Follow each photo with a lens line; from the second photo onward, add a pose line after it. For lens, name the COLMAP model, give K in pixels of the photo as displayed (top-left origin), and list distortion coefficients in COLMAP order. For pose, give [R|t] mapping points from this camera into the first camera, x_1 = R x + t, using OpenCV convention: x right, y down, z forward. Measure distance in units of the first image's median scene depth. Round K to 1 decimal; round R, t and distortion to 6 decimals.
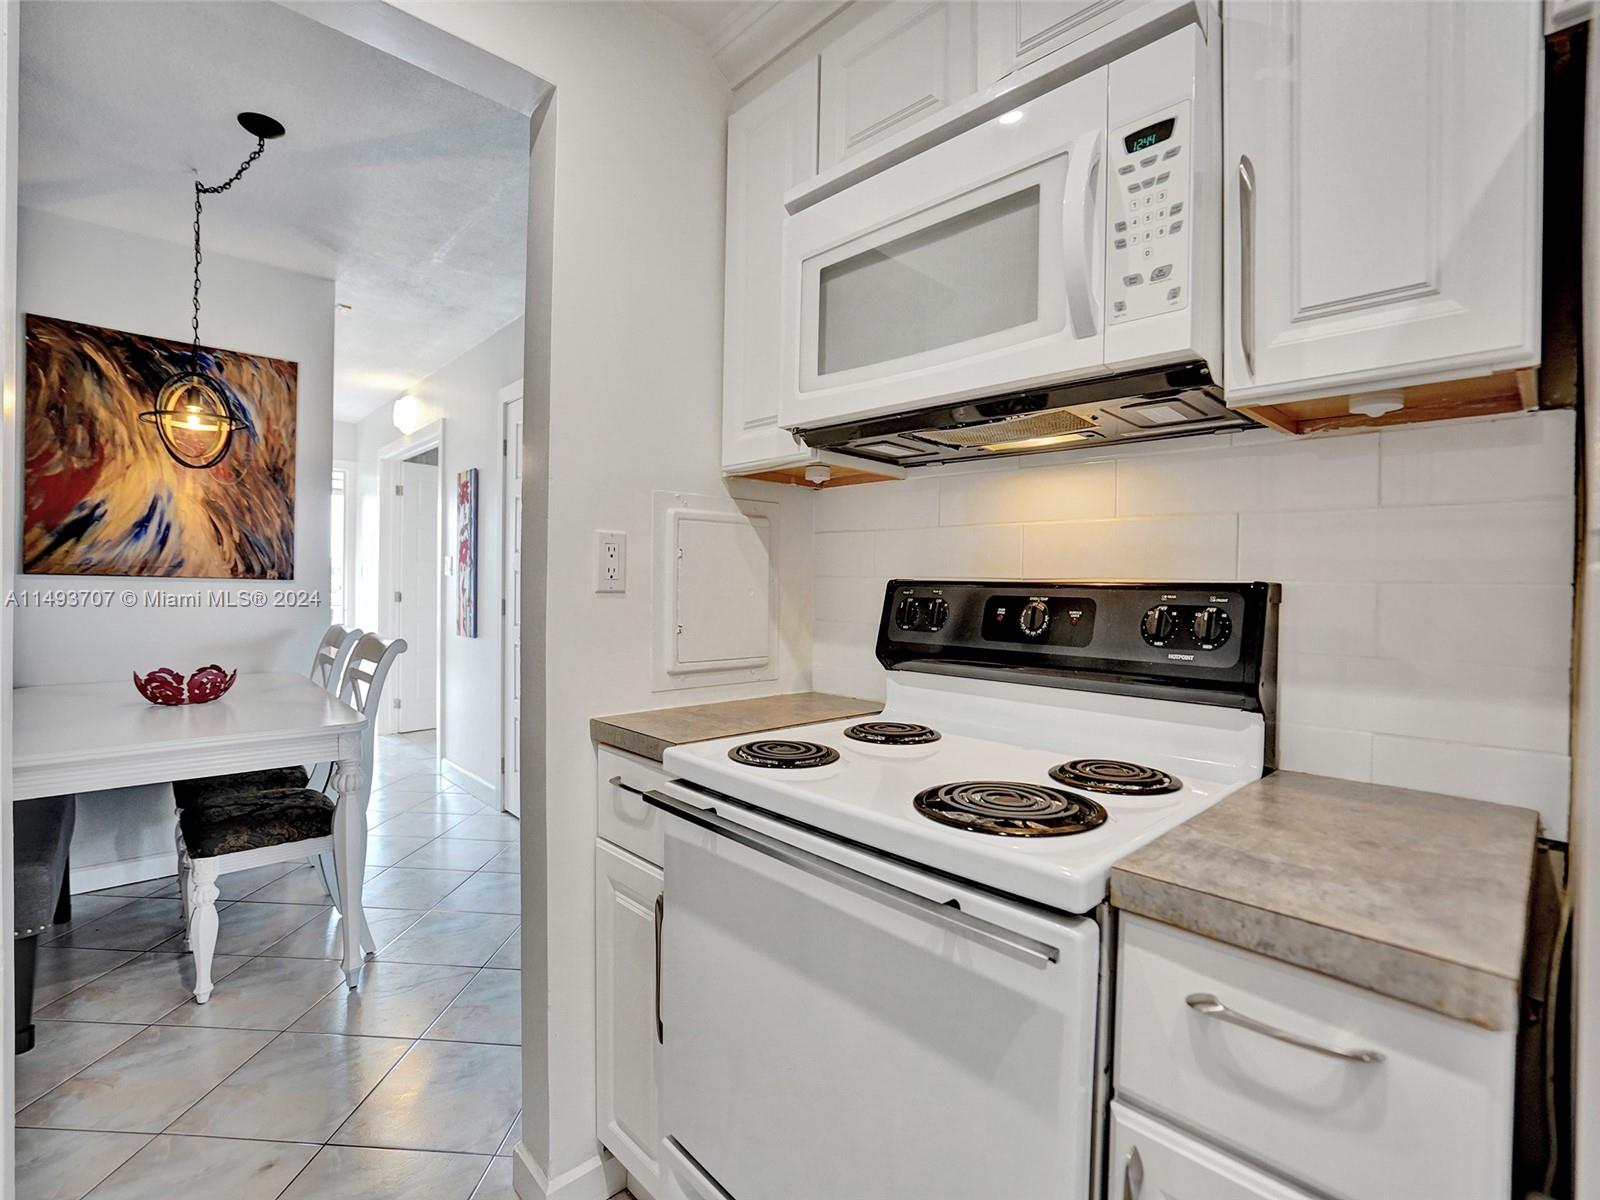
lens RADIAL K [[748.9, 0, 829.7], [0, 748.9, 597.0], [0, 0, 1]] dist [-0.036637, 0.008468]
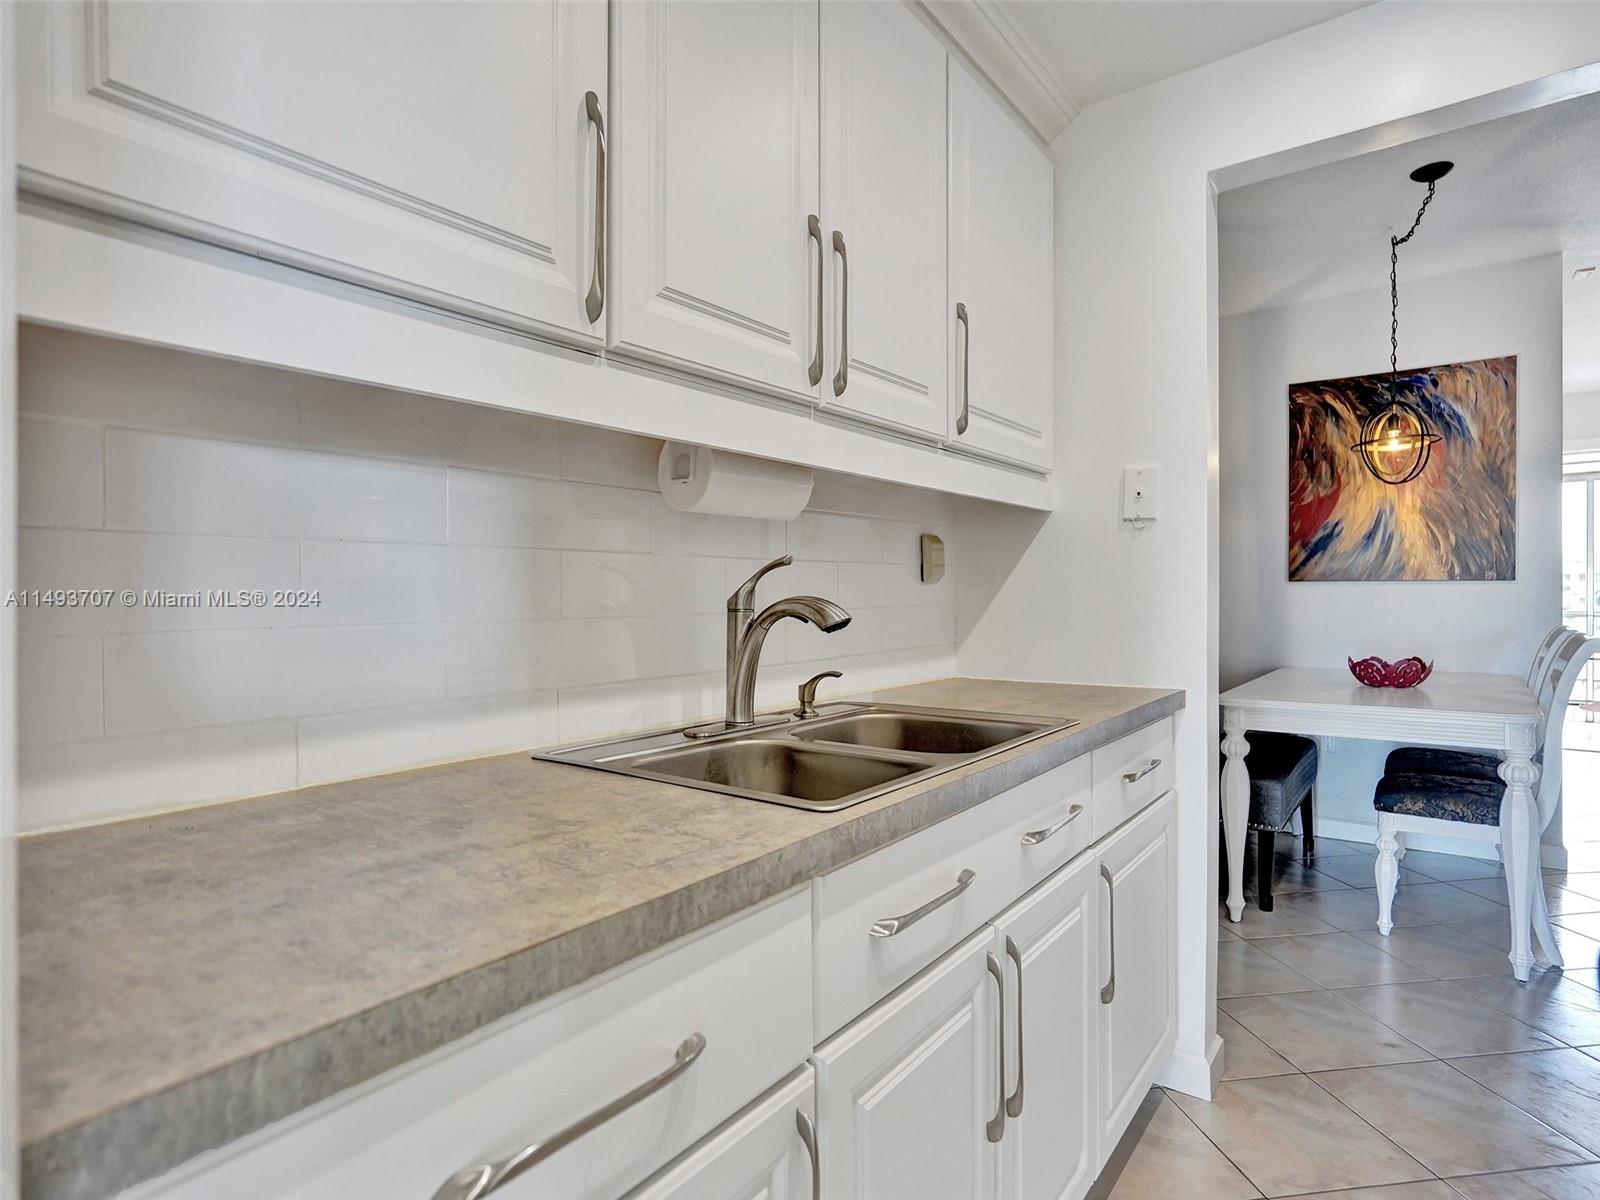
lens RADIAL K [[848.0, 0, 789.6], [0, 848.0, 599.5], [0, 0, 1]] dist [-0.003129, 0.005210]
pose [[0.145341, -0.008559, -0.989345, 0.269751], [-0.004724, 0.999945, -0.009344, 0.019406], [0.989370, 0.006032, 0.145292, -0.119853]]
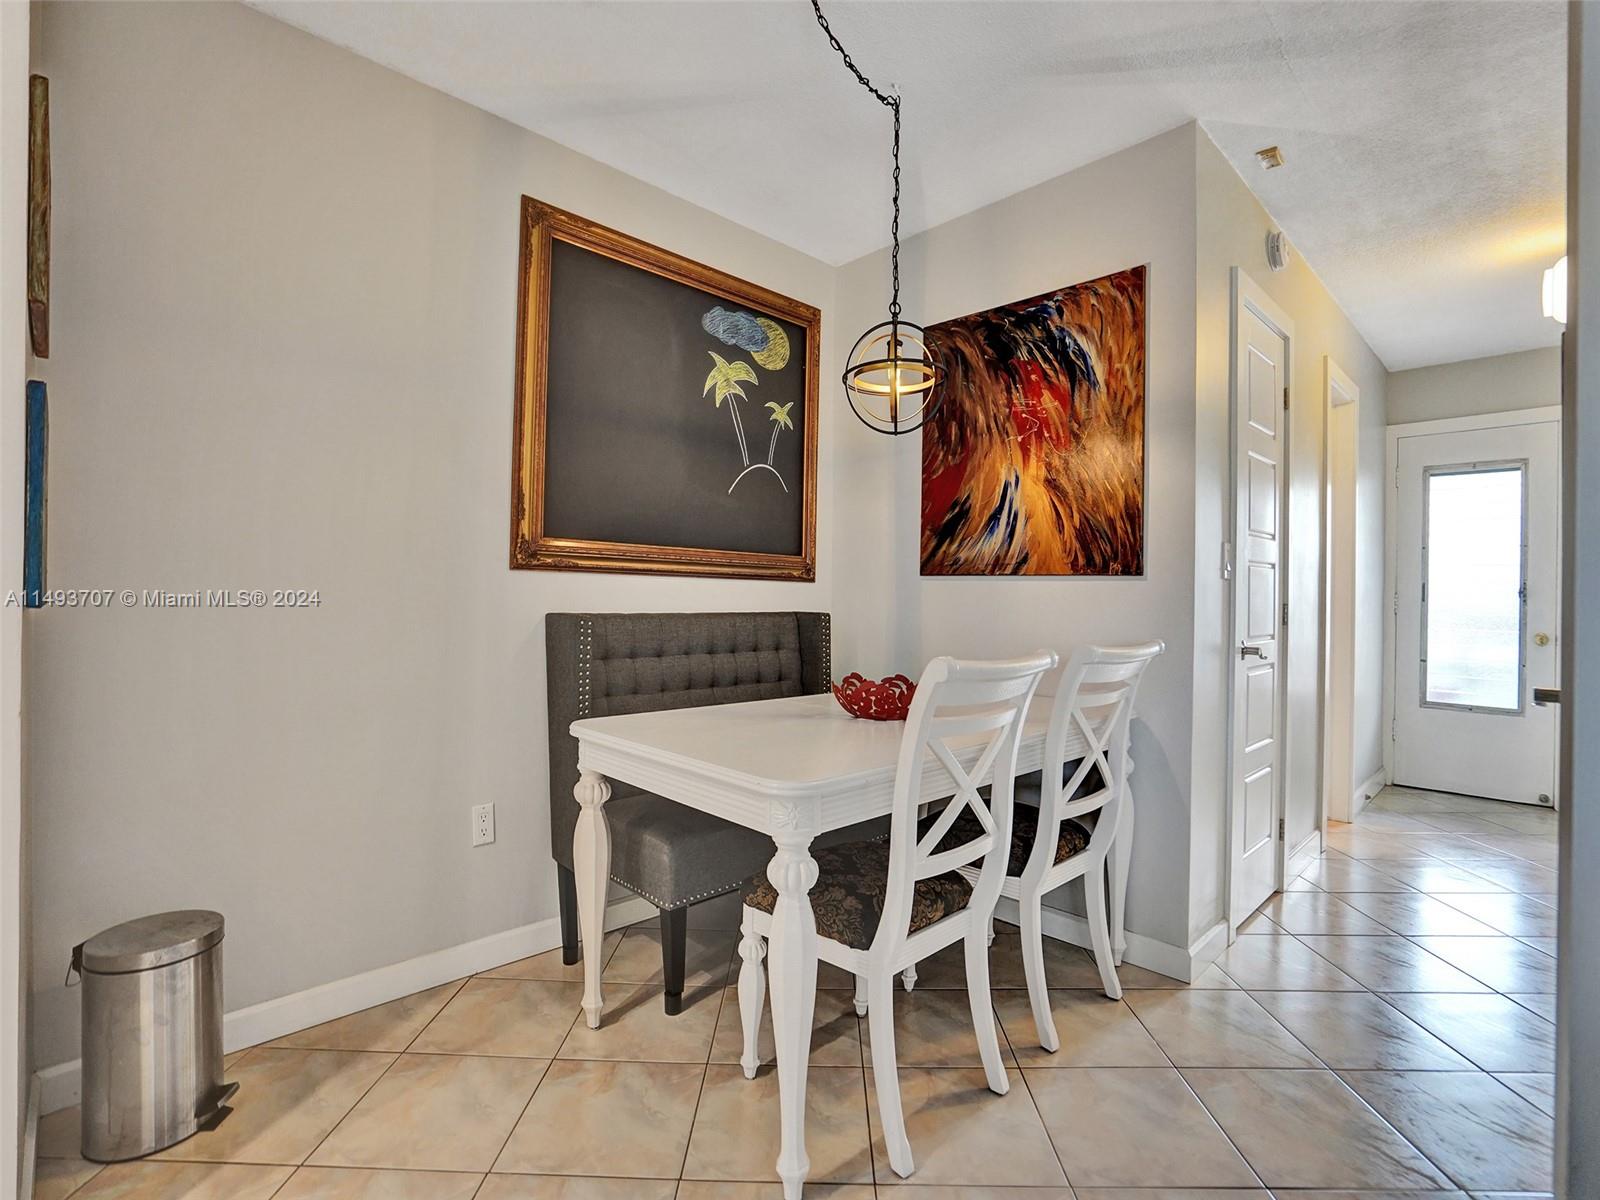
lens RADIAL K [[748.9, 0, 795.2], [0, 748.9, 602.3], [0, 0, 1]] dist [-0.036637, 0.008468]
pose [[-0.013739, -0.006811, -0.999882, -0.020386], [-0.030738, 0.999507, -0.006386, 0.019635], [0.999433, 0.030647, -0.013942, 0.777386]]
